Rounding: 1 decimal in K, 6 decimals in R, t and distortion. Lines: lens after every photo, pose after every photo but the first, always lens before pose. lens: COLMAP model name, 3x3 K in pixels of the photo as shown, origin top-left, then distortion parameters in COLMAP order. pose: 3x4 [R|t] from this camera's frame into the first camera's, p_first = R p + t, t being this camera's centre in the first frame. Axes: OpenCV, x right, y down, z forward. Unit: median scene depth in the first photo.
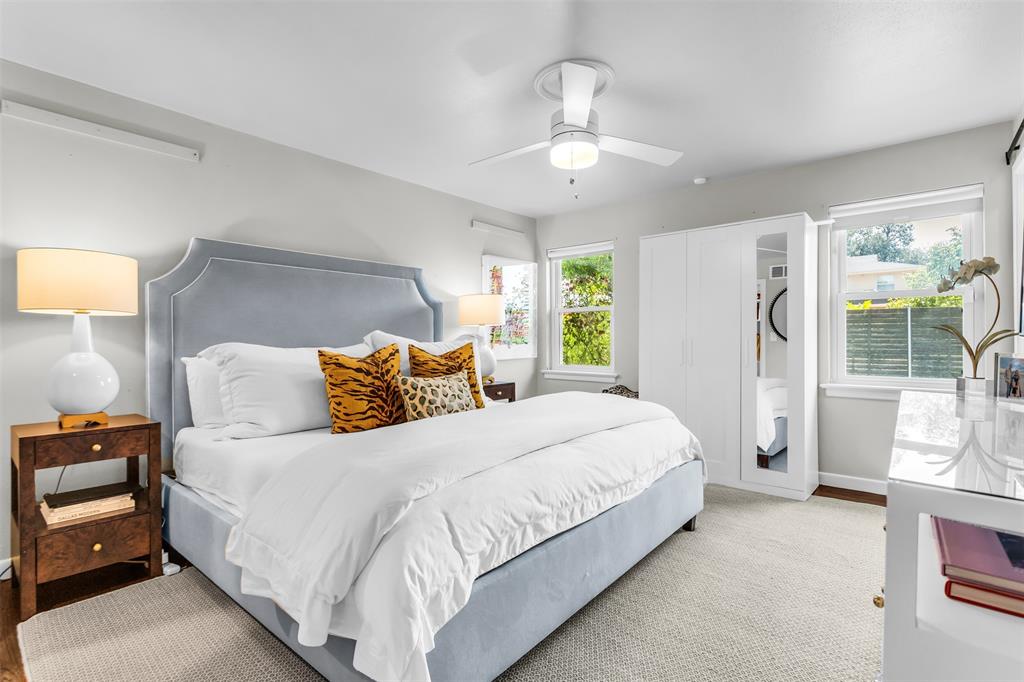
lens RADIAL K [[492.1, 0, 516.1], [0, 492.1, 342.4], [0, 0, 1]] dist [0.001954, -0.000371]
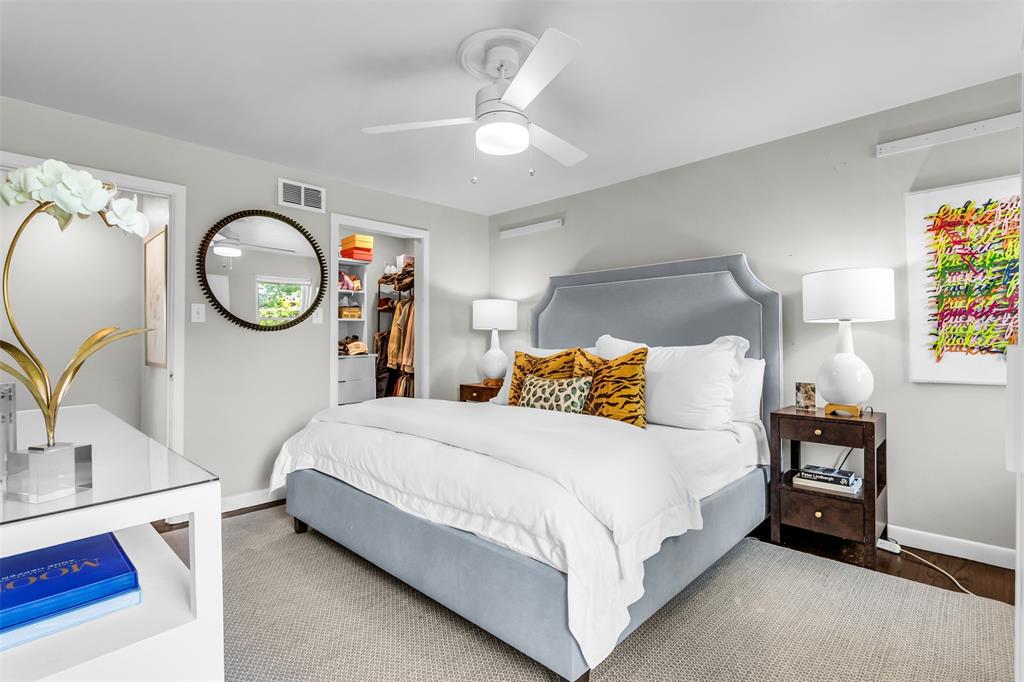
lens RADIAL K [[492.1, 0, 516.0], [0, 492.1, 337.4], [0, 0, 1]] dist [0.001954, -0.000371]
pose [[-0.072156, -0.009355, -0.997349, 0.639378], [-0.003397, 0.999953, -0.009134, -0.005137], [0.997388, 0.002729, -0.072184, 0.703034]]
